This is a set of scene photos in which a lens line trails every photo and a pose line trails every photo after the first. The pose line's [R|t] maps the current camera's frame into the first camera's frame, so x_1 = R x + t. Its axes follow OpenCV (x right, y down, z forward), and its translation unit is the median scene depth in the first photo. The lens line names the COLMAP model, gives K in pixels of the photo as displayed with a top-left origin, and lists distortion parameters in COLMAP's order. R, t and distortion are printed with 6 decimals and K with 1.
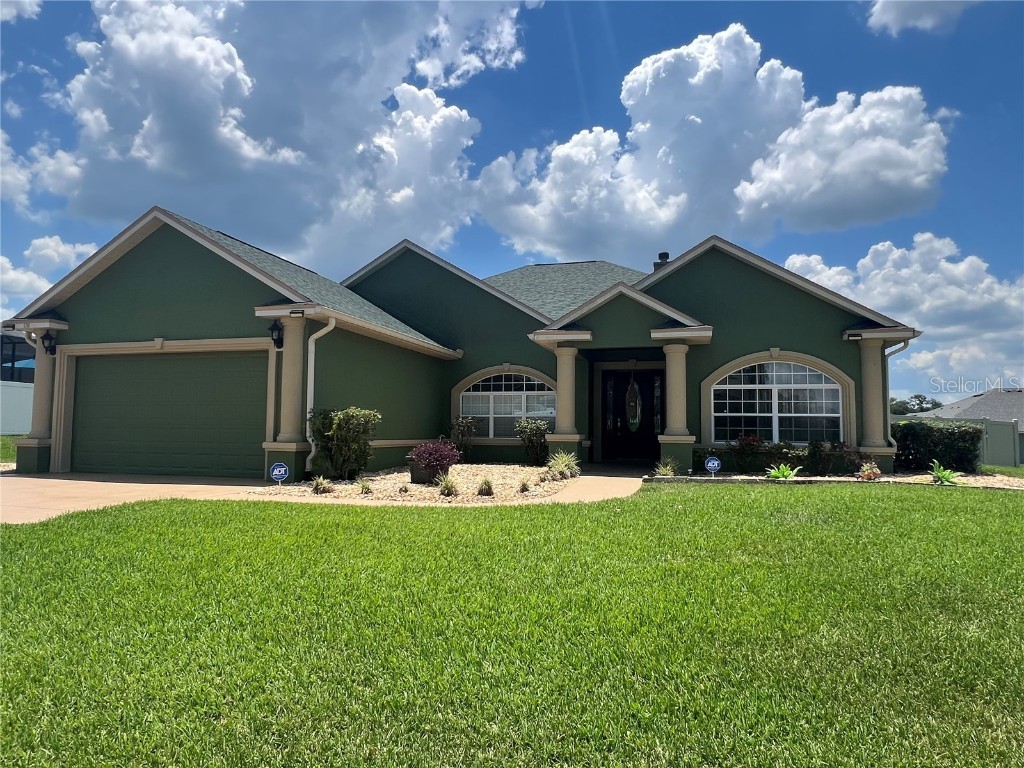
lens RADIAL K [[635.8, 0, 512.0], [0, 635.8, 384.0], [0, 0, 1]] dist [-0.005802, -0.001325]
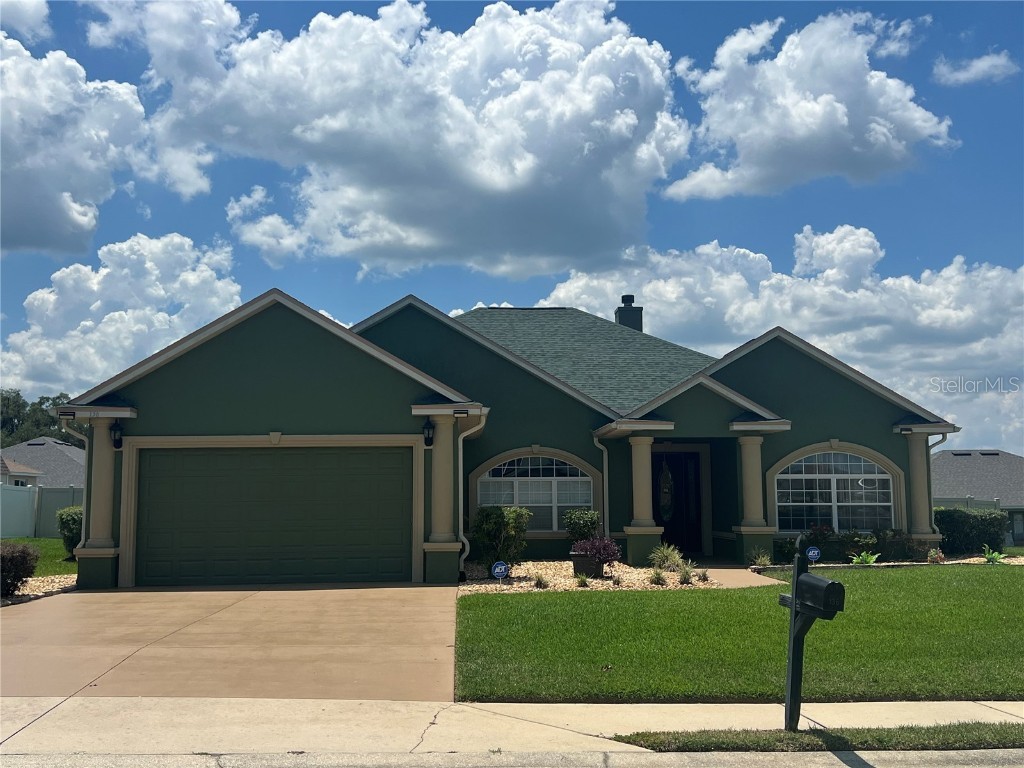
lens RADIAL K [[1104.4, 0, 512.0], [0, 1104.4, 384.0], [0, 0, 1]] dist [0.173522, -0.602680]
pose [[0.952289, 0.018435, 0.304640, -0.654374], [-0.006935, 0.999223, -0.038788, -0.073964], [-0.305119, 0.034825, 0.951677, -0.581901]]
